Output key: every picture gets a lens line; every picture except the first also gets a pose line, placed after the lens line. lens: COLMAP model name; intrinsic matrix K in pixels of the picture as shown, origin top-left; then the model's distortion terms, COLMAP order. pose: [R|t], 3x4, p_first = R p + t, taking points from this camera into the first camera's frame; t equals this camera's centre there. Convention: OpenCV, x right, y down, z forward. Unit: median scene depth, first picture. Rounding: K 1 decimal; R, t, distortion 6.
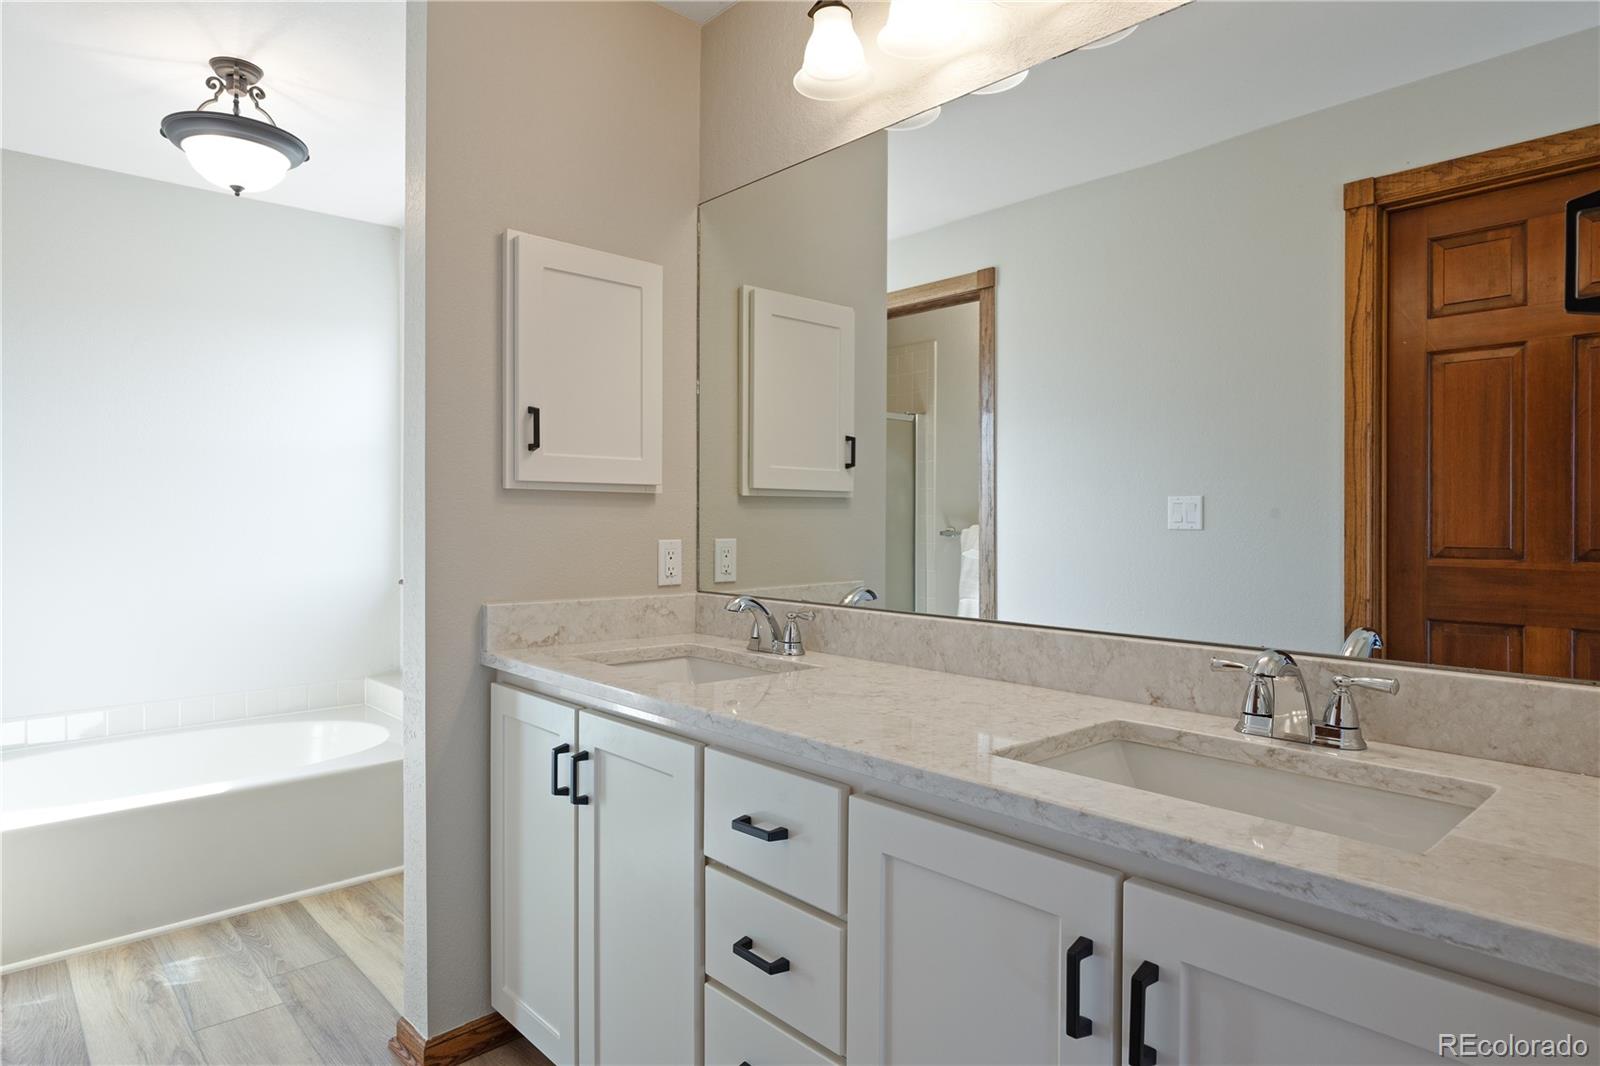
lens RADIAL K [[905.3, 0, 800.0], [0, 905.3, 533.0], [0, 0, 1]] dist [-0.001670, -0.000405]
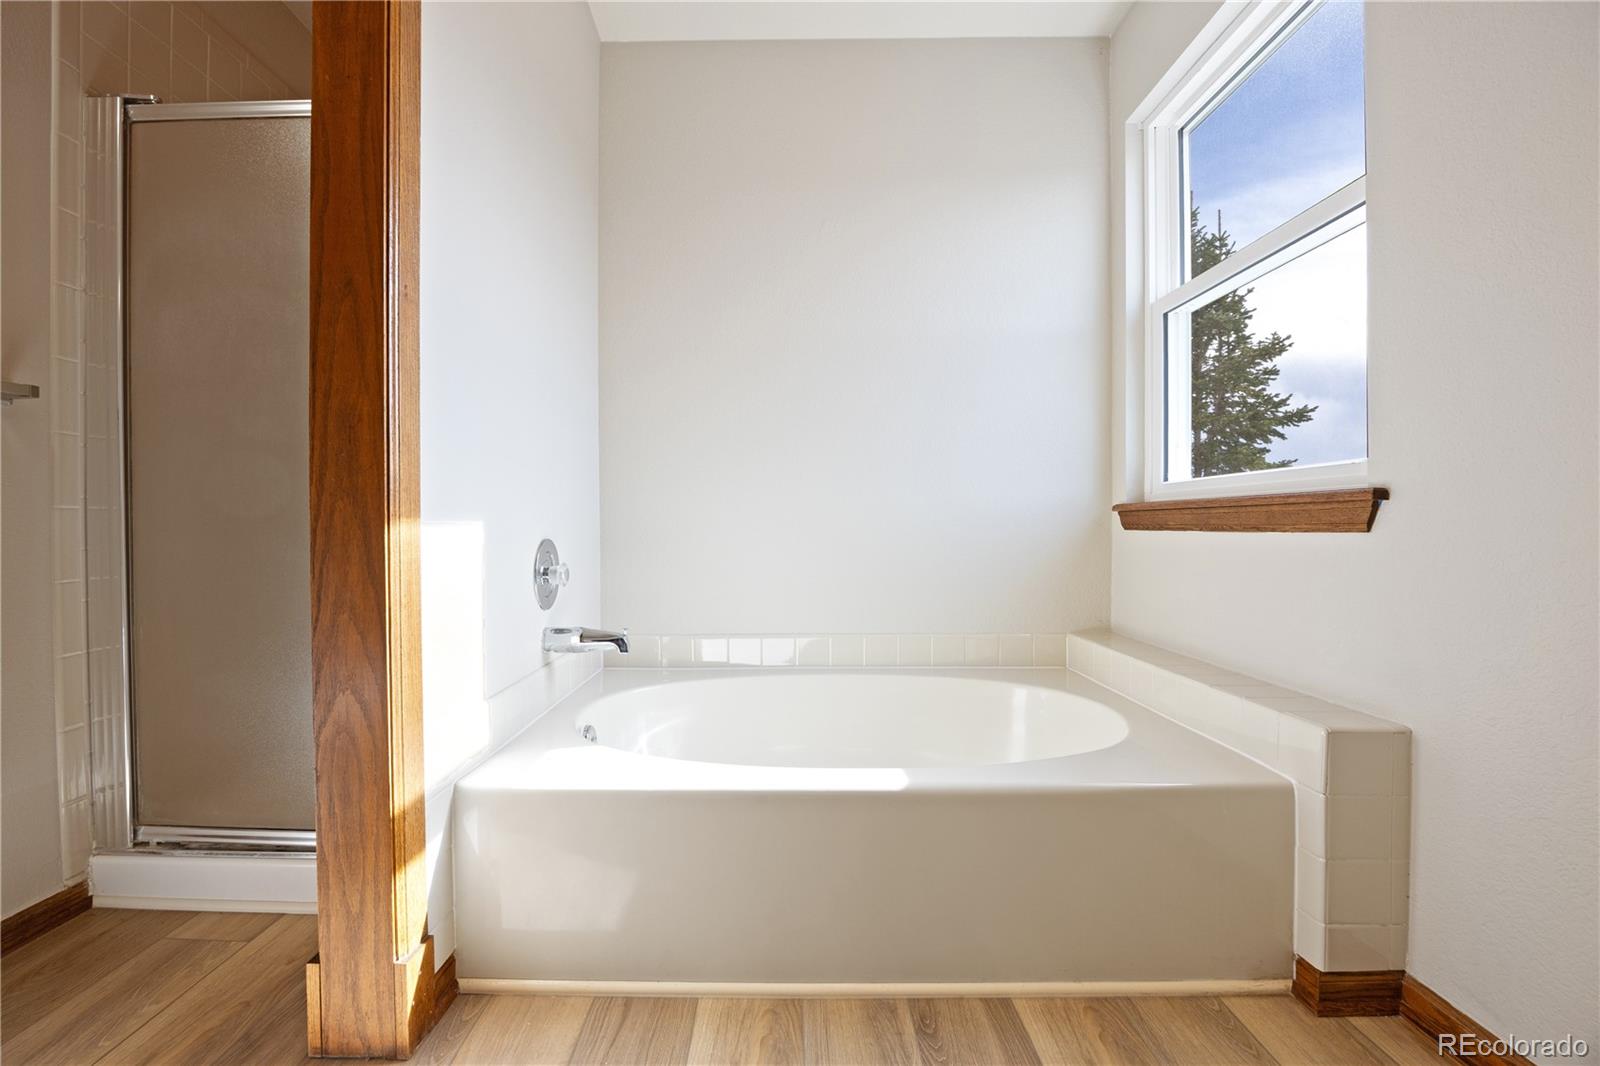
lens RADIAL K [[701.3, 0, 800.0], [0, 701.3, 533.0], [0, 0, 1]] dist [0.000365, 0.000024]
pose [[0.742896, 0.007879, -0.669360, -0.355839], [-0.008963, 0.999958, 0.001822, 0.108293], [0.669346, 0.004646, 0.742936, 0.571812]]
